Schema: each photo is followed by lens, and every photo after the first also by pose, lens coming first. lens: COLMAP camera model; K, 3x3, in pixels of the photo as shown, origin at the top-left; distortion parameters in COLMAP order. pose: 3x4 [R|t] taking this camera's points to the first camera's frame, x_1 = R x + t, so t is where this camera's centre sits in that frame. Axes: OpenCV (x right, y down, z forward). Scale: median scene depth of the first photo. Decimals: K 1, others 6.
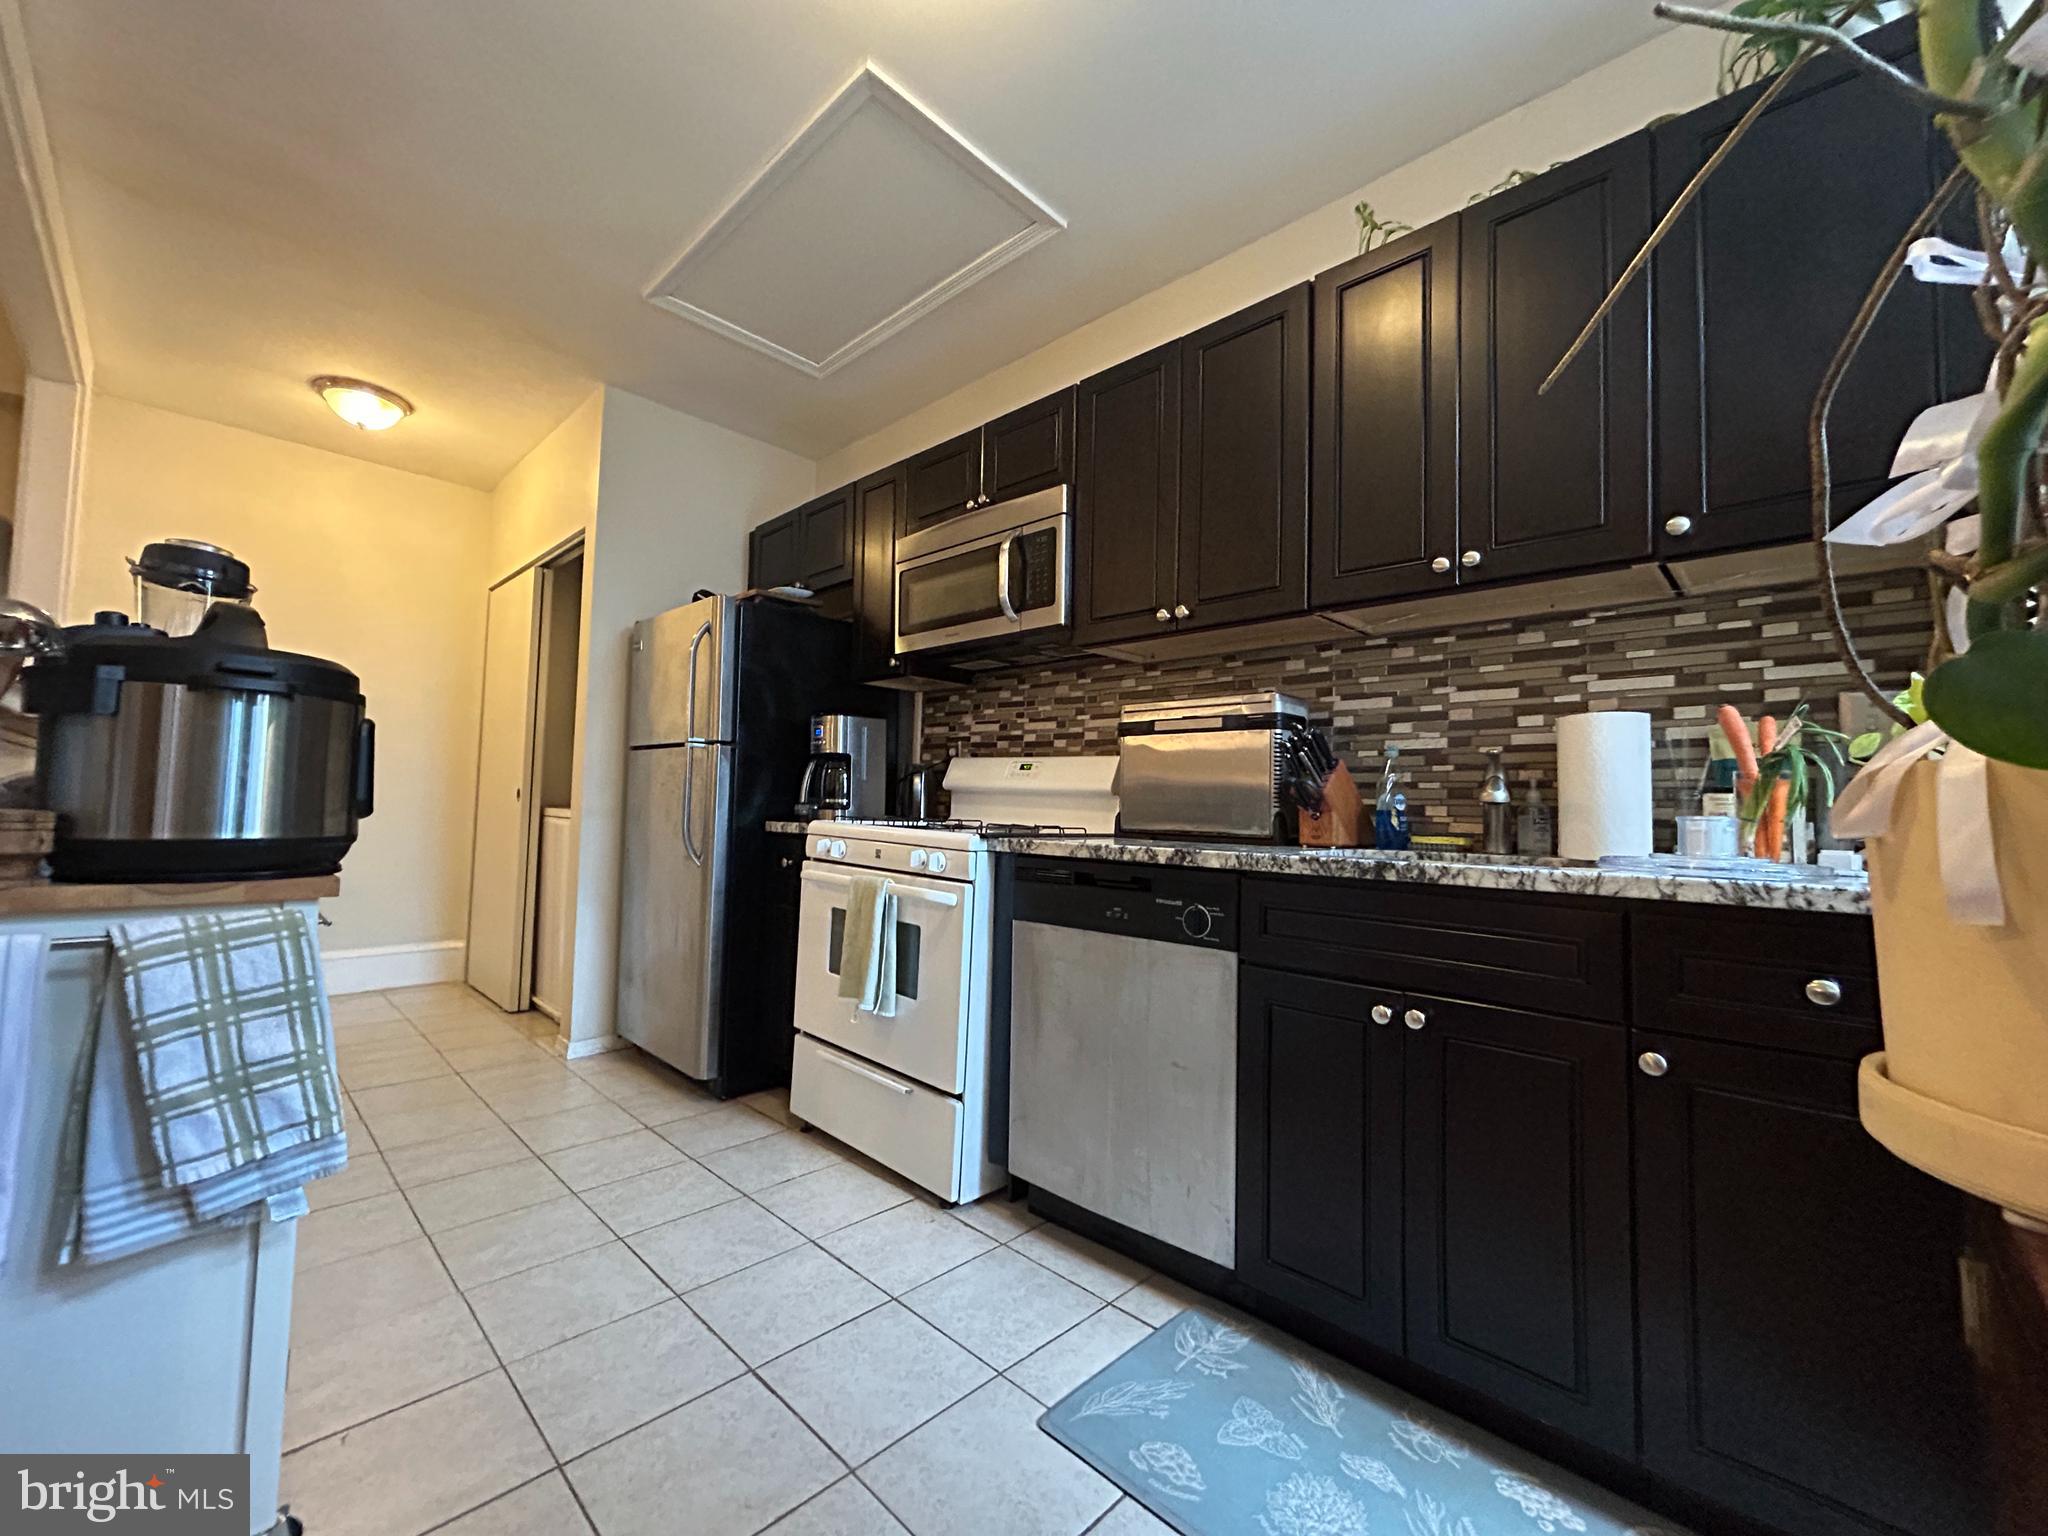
lens RADIAL K [[828.2, 0, 1028.1], [0, 828.2, 755.9], [0, 0, 1]] dist [-0.001054, -0.000164]
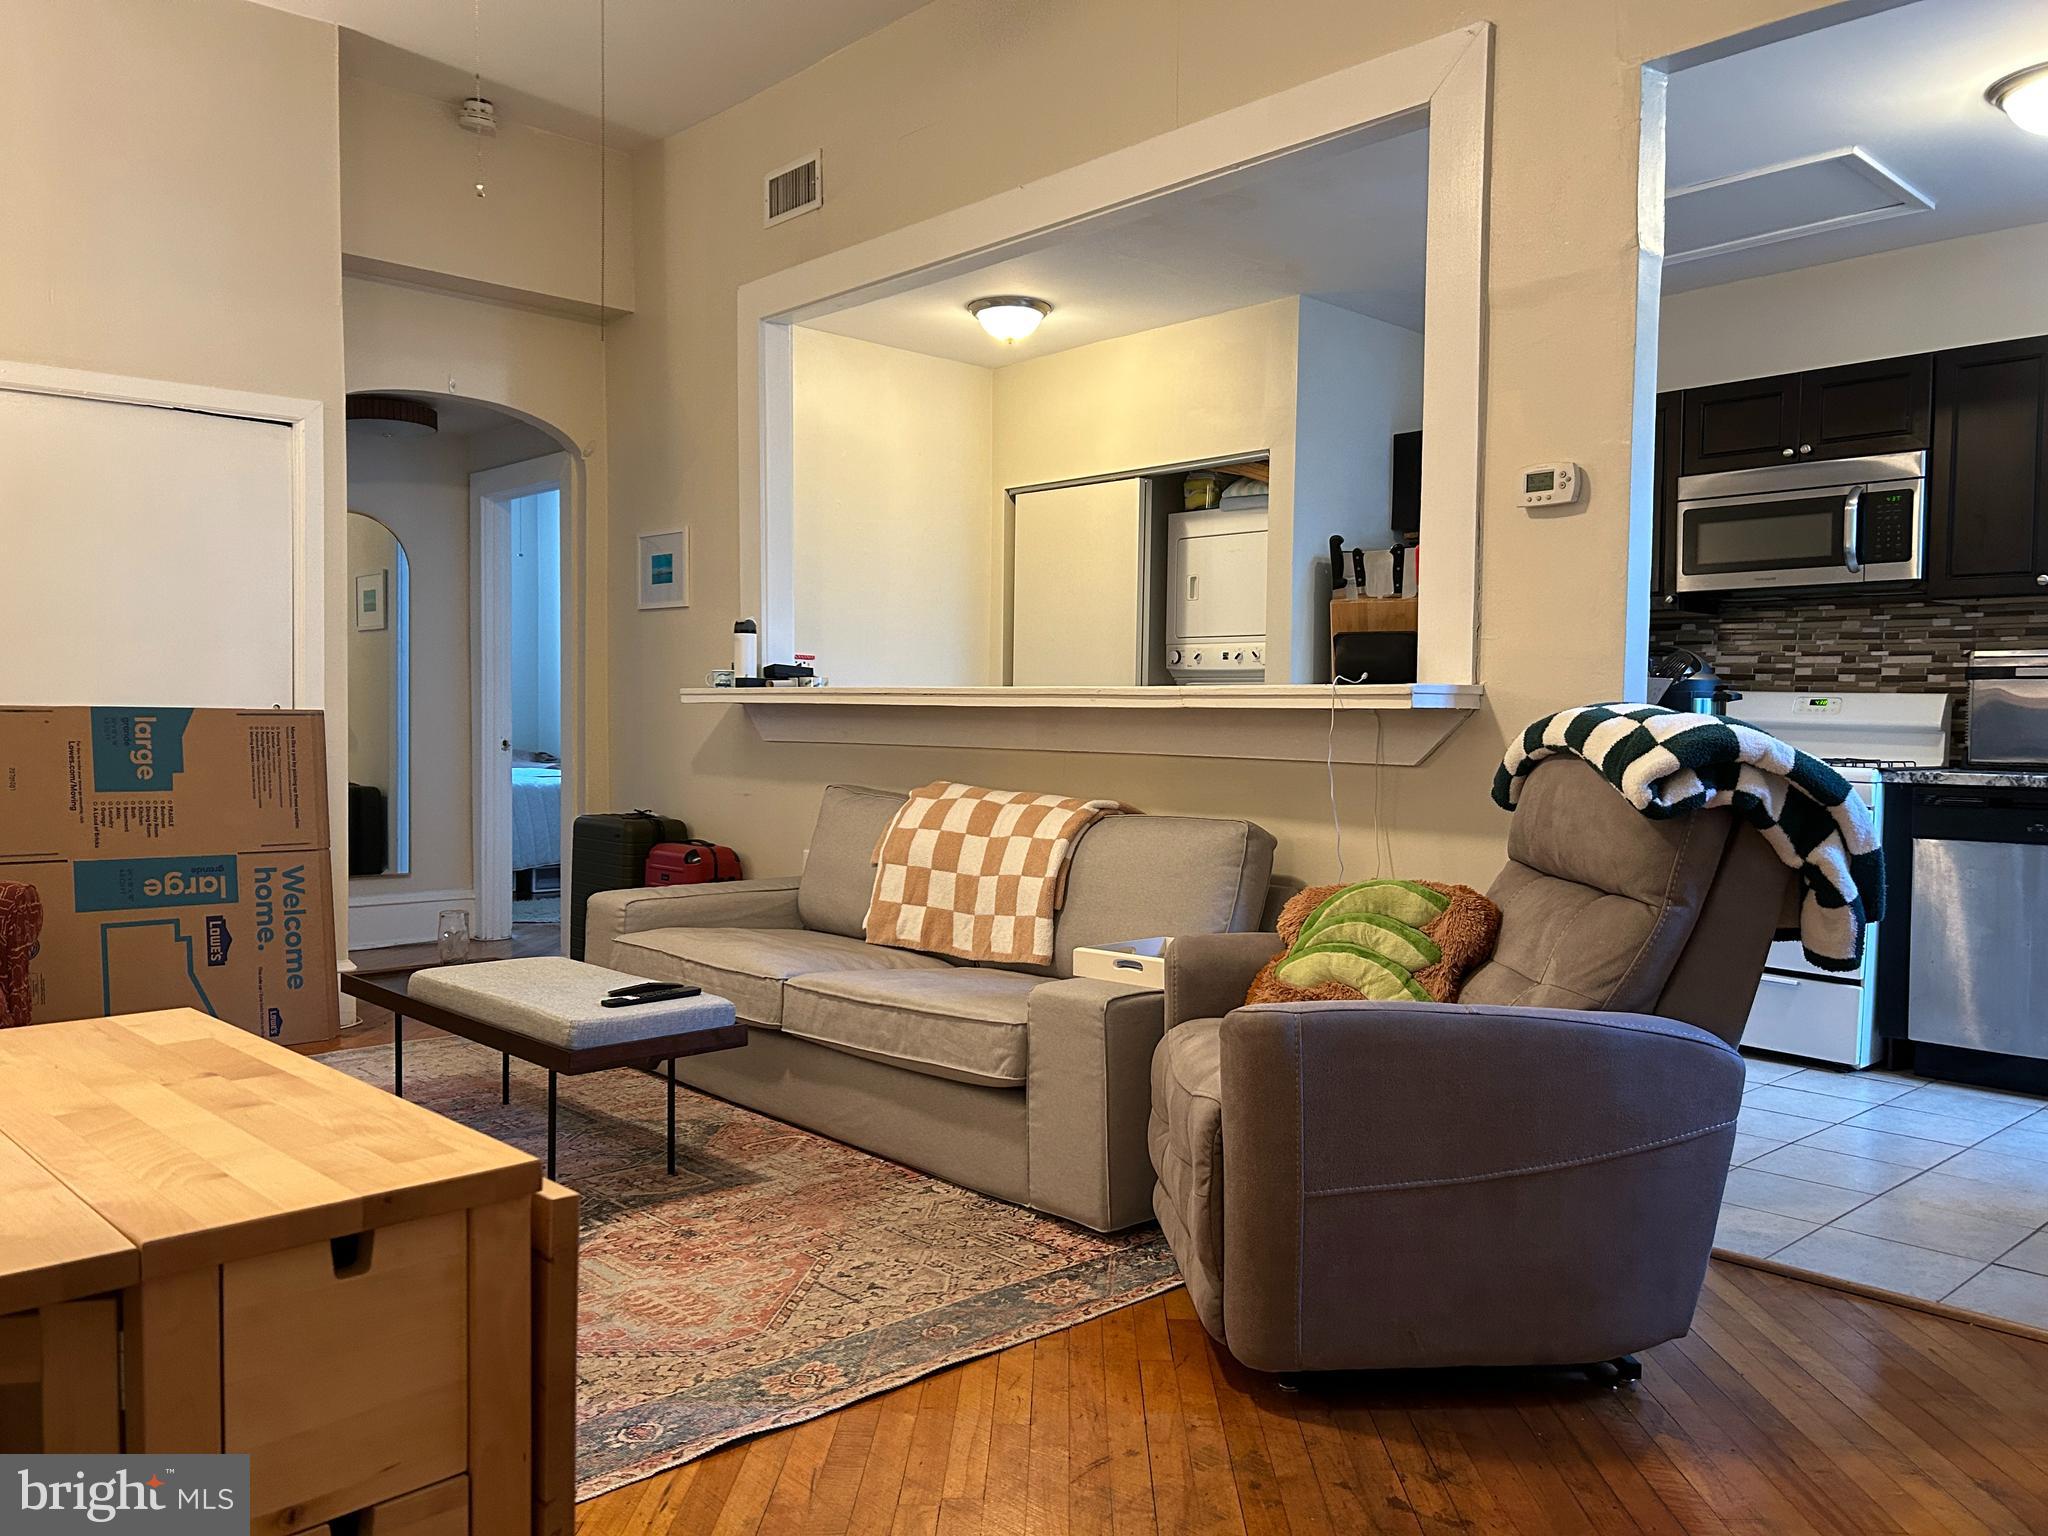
lens RADIAL K [[1557.0, 0, 1019.0], [0, 1557.0, 781.0], [0, 0, 1]] dist [0.003211, 0.002253]
pose [[0.998264, -0.019725, -0.055494, -1.008102], [0.025494, 0.994119, 0.105246, -0.134807], [0.053092, -0.106478, 0.992897, -1.122021]]
